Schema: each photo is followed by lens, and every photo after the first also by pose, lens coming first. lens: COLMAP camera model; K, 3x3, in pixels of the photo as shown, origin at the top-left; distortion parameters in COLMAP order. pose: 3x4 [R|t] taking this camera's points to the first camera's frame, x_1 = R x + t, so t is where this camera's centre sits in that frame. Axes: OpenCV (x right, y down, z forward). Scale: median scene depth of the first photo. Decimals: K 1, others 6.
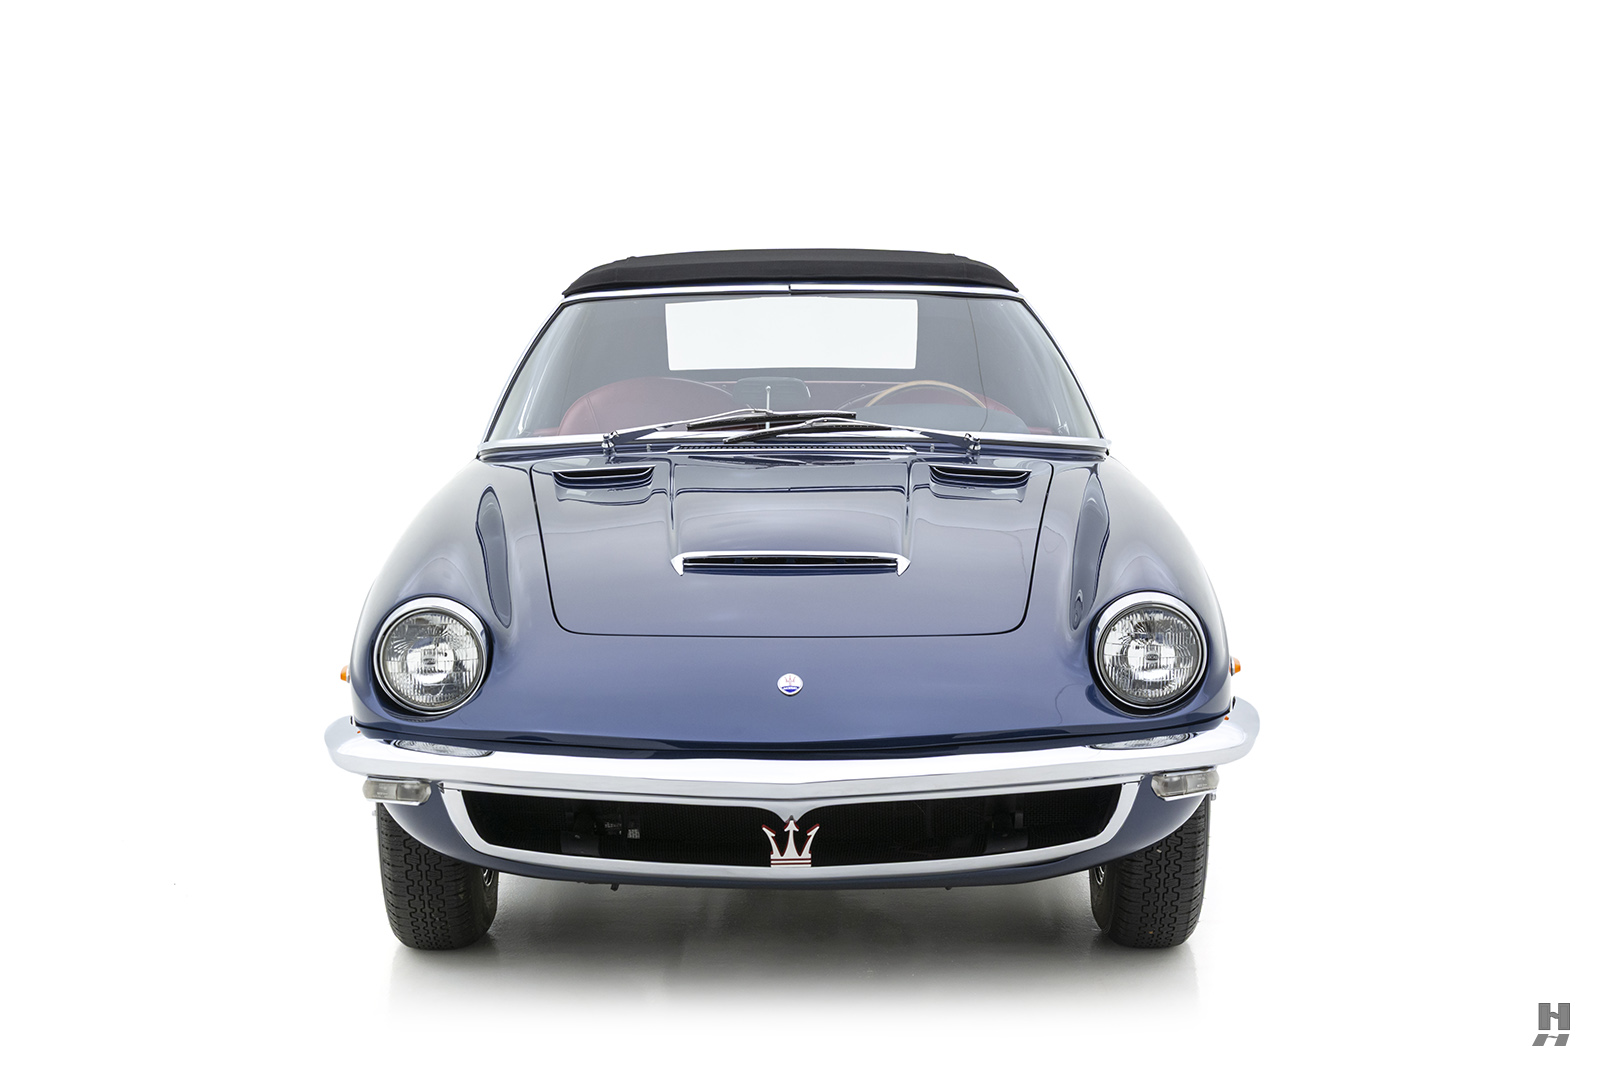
lens RADIAL K [[2923.5, 0, 801.9], [0, 2923.5, 532.3], [0, 0, 1]] dist [-0.041751, 0.000000]
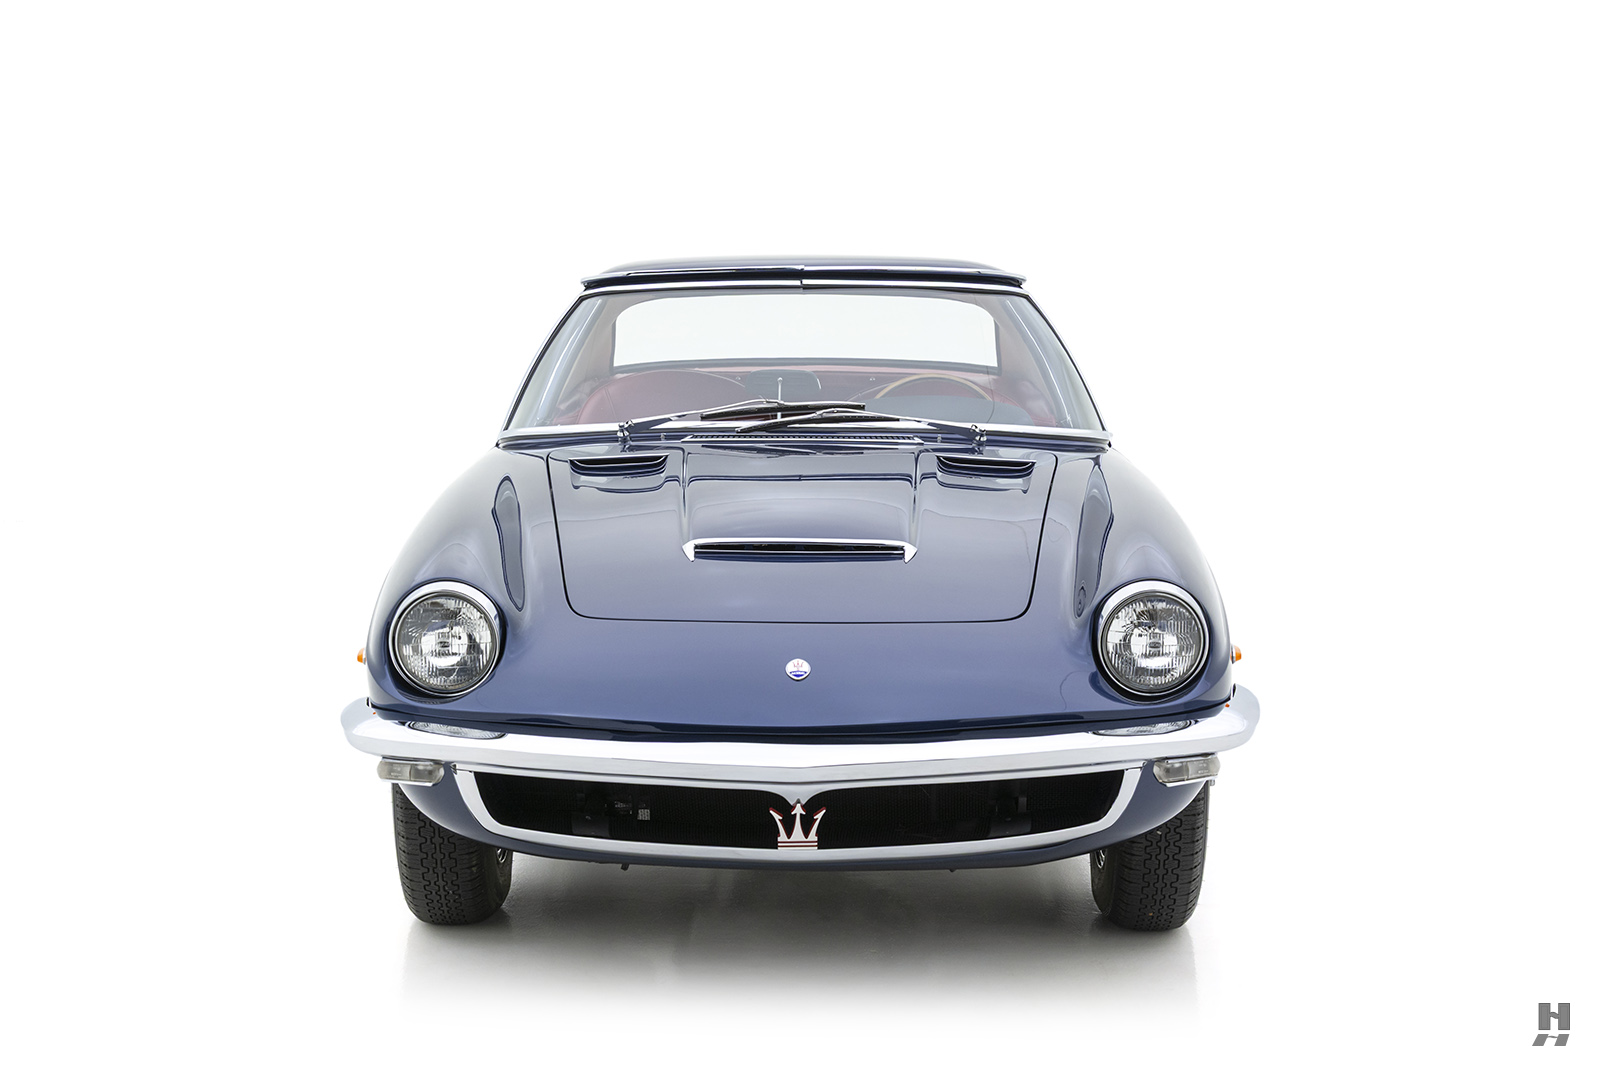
lens RADIAL K [[2491.6, 0, 797.3], [0, 2491.6, 531.8], [0, 0, 1]] dist [-0.058815, 0.000000]
pose [[0.999916, 0.006236, -0.011371, 0.005244], [-0.006182, 0.999969, 0.004823, -0.000019], [0.011401, -0.004753, 0.999924, 0.133274]]
